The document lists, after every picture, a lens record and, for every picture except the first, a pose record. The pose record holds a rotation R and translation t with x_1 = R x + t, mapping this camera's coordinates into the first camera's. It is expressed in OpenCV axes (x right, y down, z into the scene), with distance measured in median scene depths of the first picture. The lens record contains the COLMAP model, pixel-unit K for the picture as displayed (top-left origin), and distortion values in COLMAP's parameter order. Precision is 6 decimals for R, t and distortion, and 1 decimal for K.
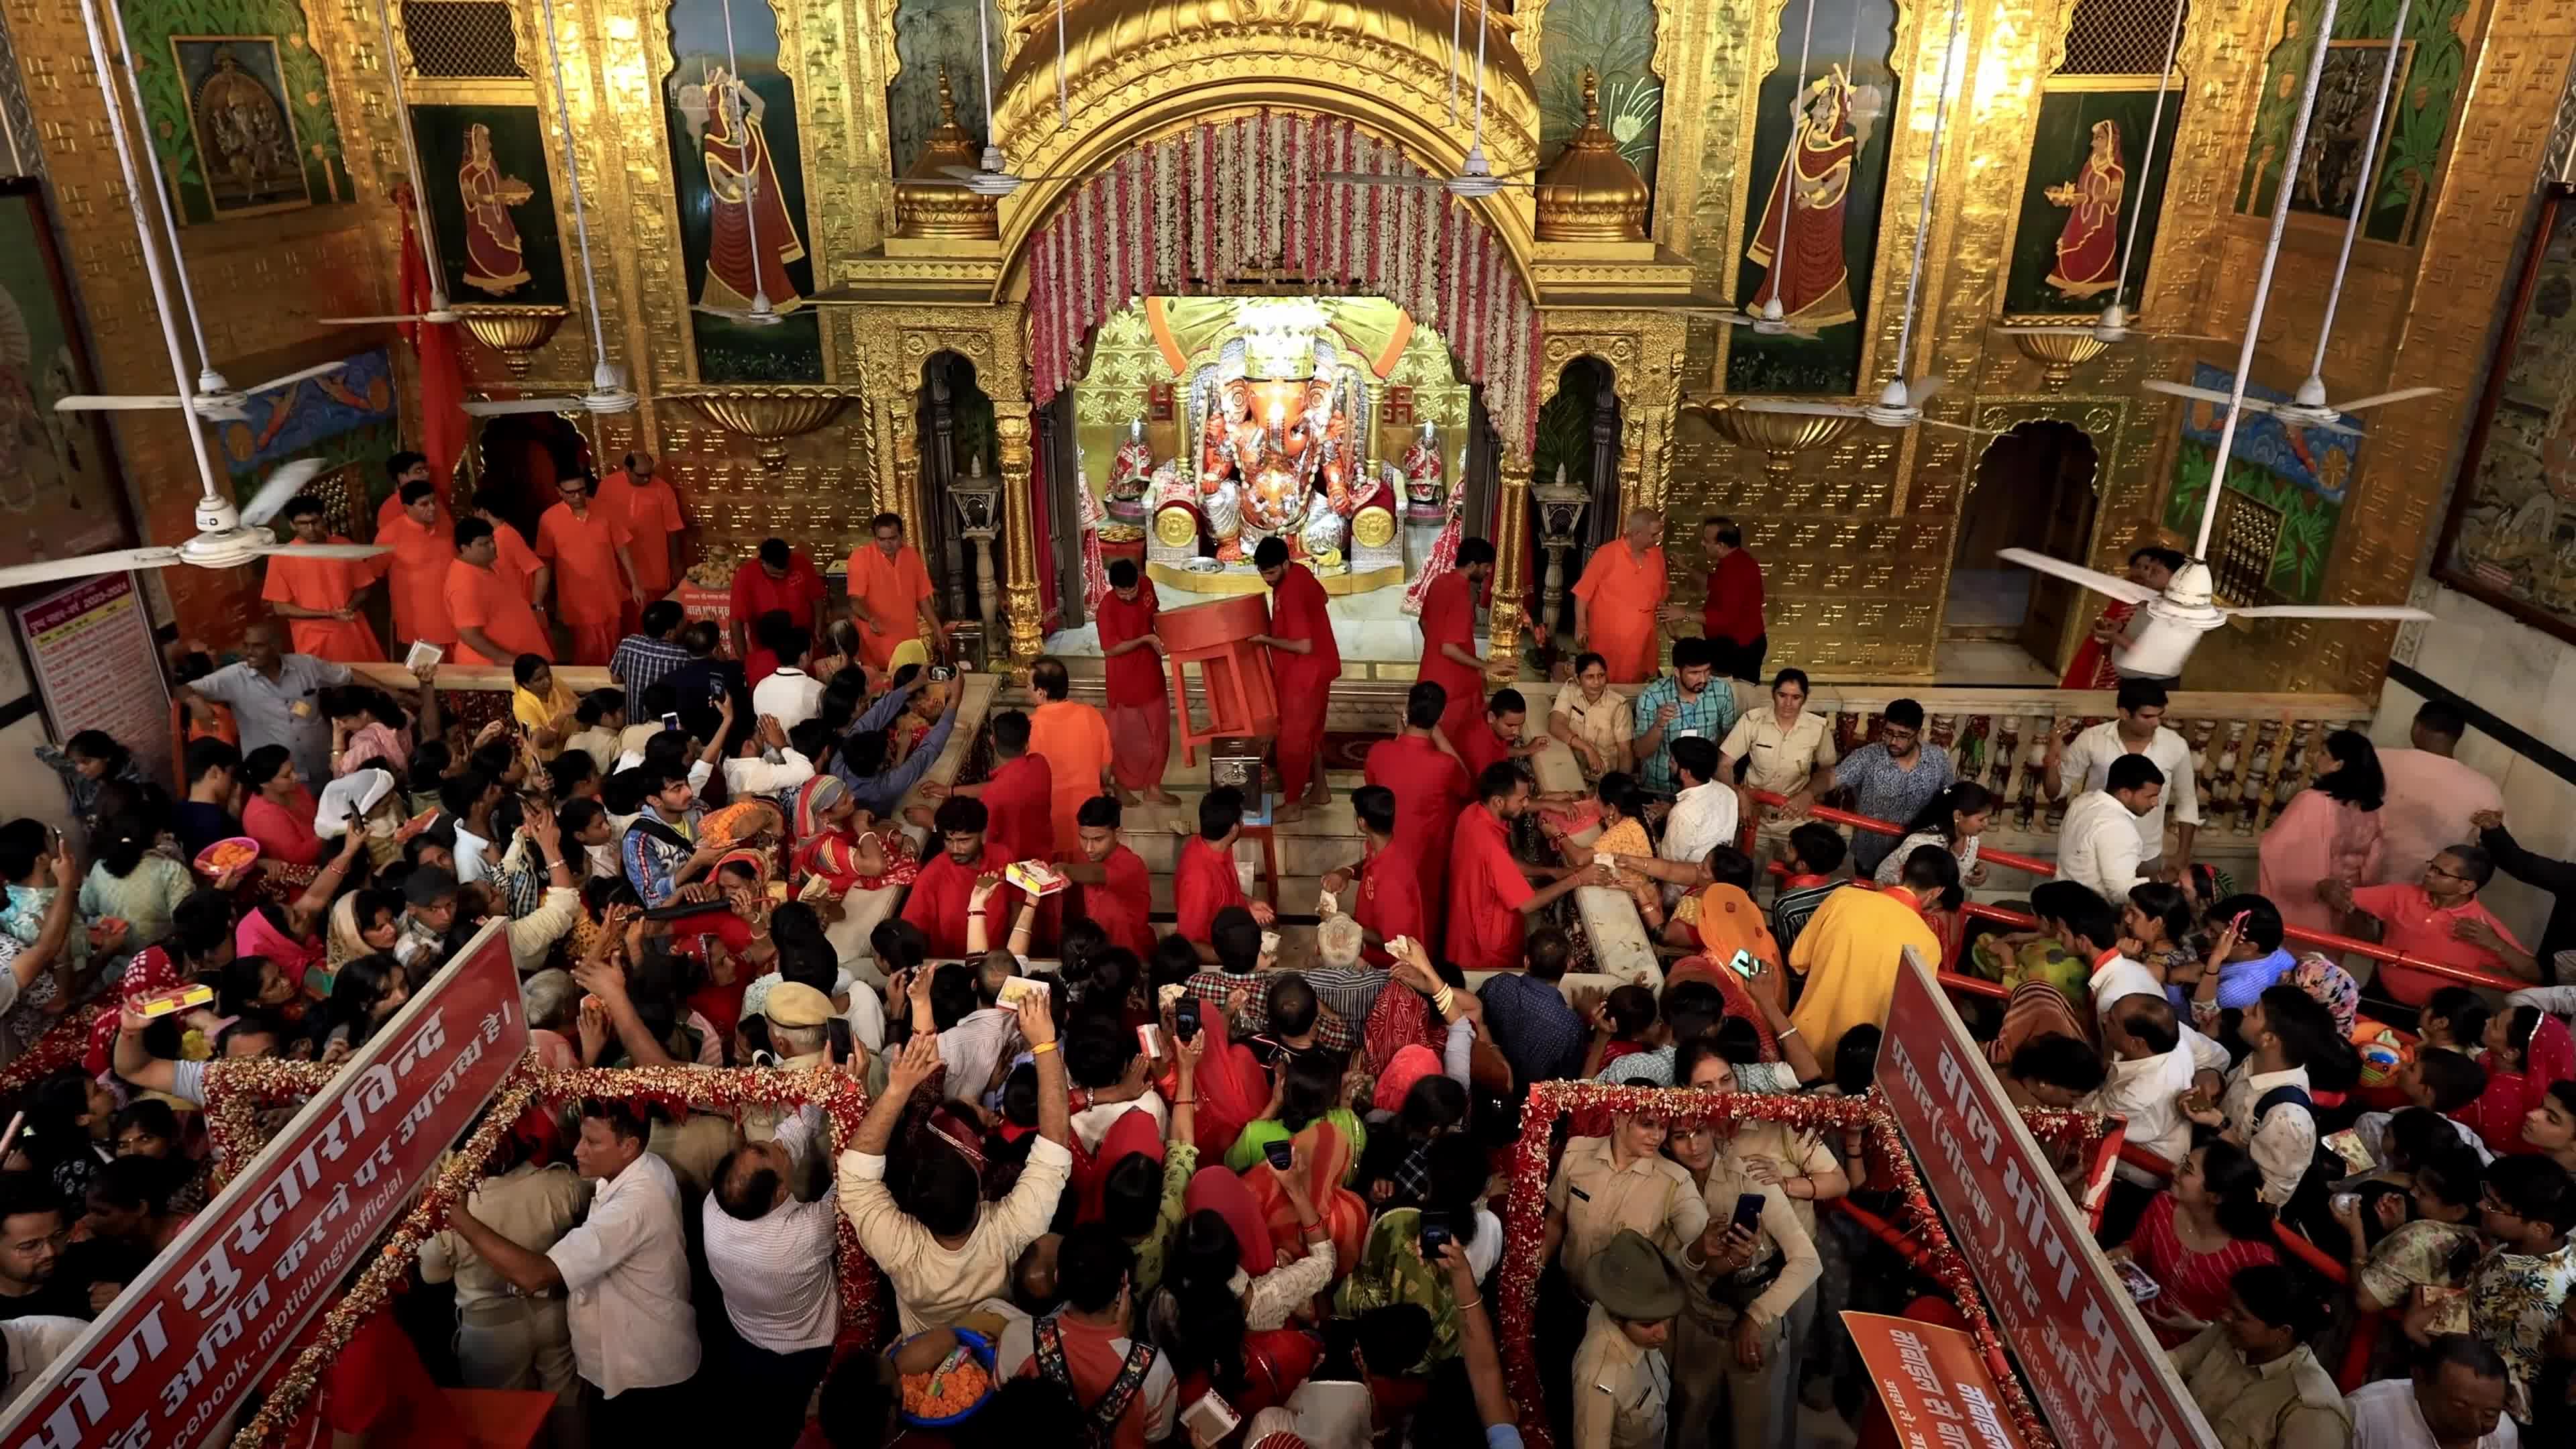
lens RADIAL K [[1372.3, 0, 1288.0], [0, 1372.3, 724.5], [0, 0, 1]] dist [0.004320, -0.000307]
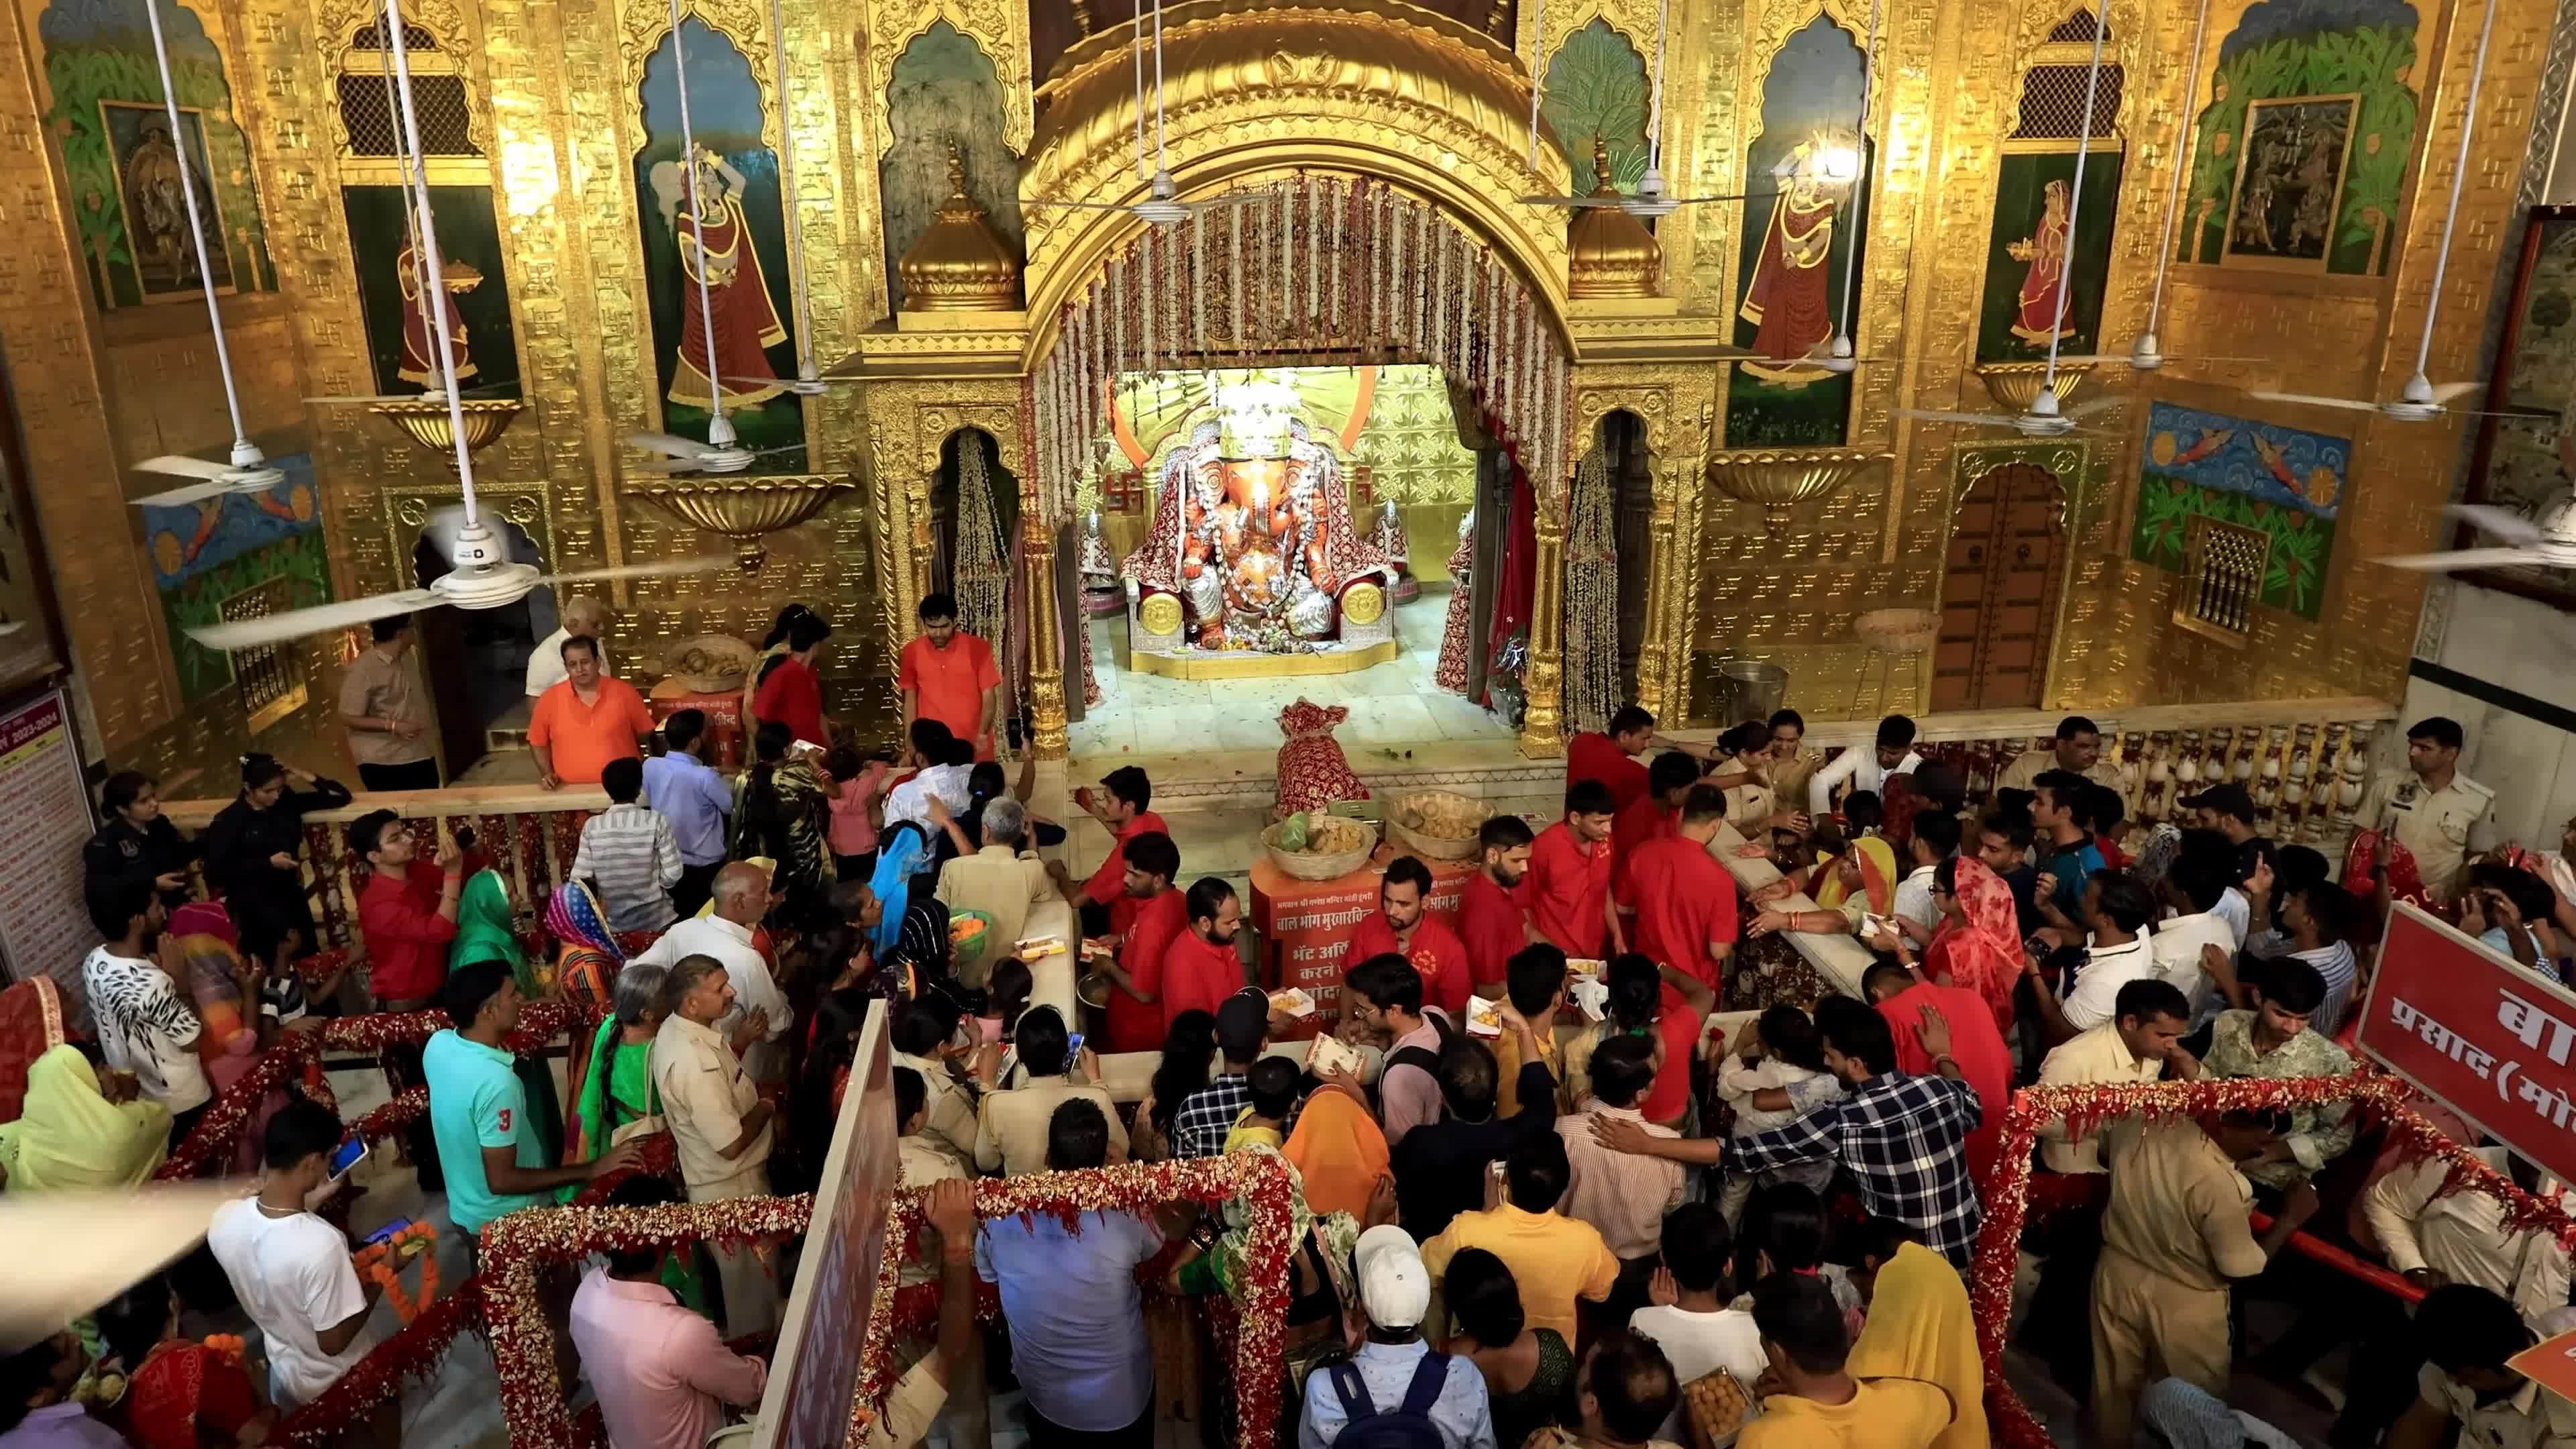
lens RADIAL K [[1385.0, 0, 1271.5], [0, 1385.0, 735.3], [0, 0, 1]] dist [0.001827, 0.000537]
pose [[0.990291, -0.062135, 0.124348, -0.169686], [0.071725, 0.994662, -0.074188, 0.023377], [-0.119074, 0.082386, 0.989461, 0.050021]]
